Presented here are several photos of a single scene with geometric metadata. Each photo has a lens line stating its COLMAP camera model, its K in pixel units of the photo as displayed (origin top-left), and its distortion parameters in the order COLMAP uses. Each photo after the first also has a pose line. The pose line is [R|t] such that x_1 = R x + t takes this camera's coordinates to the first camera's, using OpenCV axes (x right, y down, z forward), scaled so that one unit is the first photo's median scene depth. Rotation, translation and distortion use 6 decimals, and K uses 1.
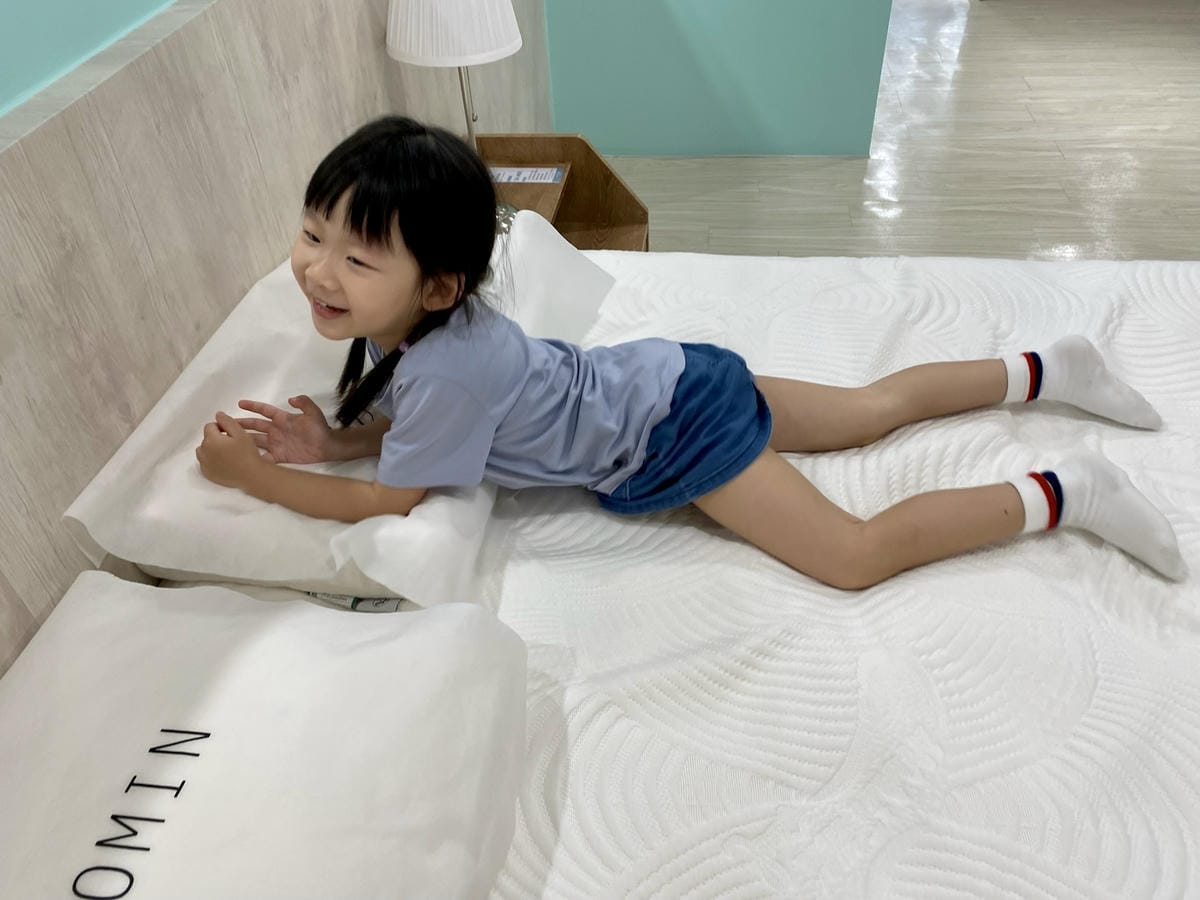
lens RADIAL K [[928.4, 0, 600.0], [0, 928.4, 450.0], [0, 0, 1]] dist [0.003173, 0.001697]
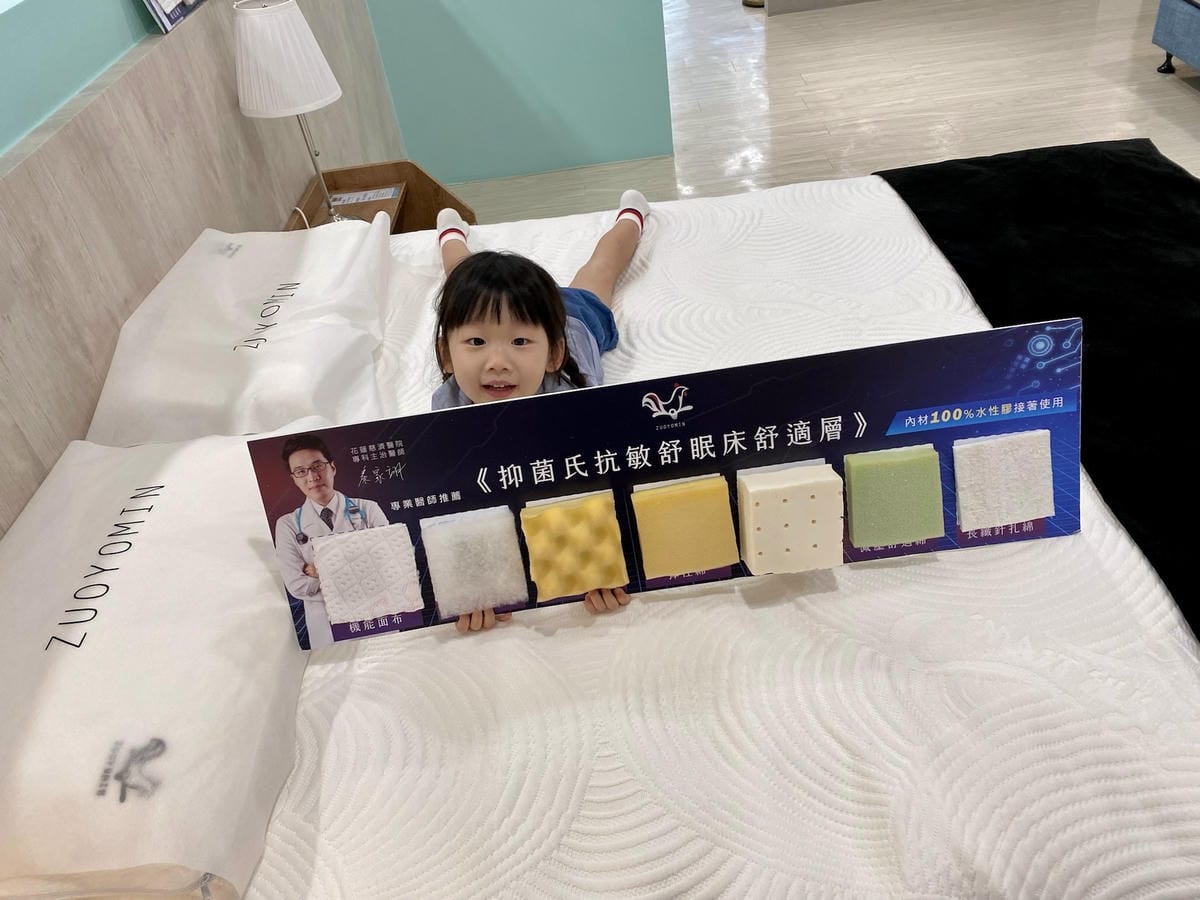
lens RADIAL K [[915.6, 0, 600.0], [0, 915.6, 450.0], [0, 0, 1]] dist [0.009456, -0.005348]
pose [[0.986555, -0.151063, 0.062359, 0.149455], [0.153395, 0.987564, -0.034445, 0.212987], [-0.056380, 0.043548, 0.997459, -0.394889]]
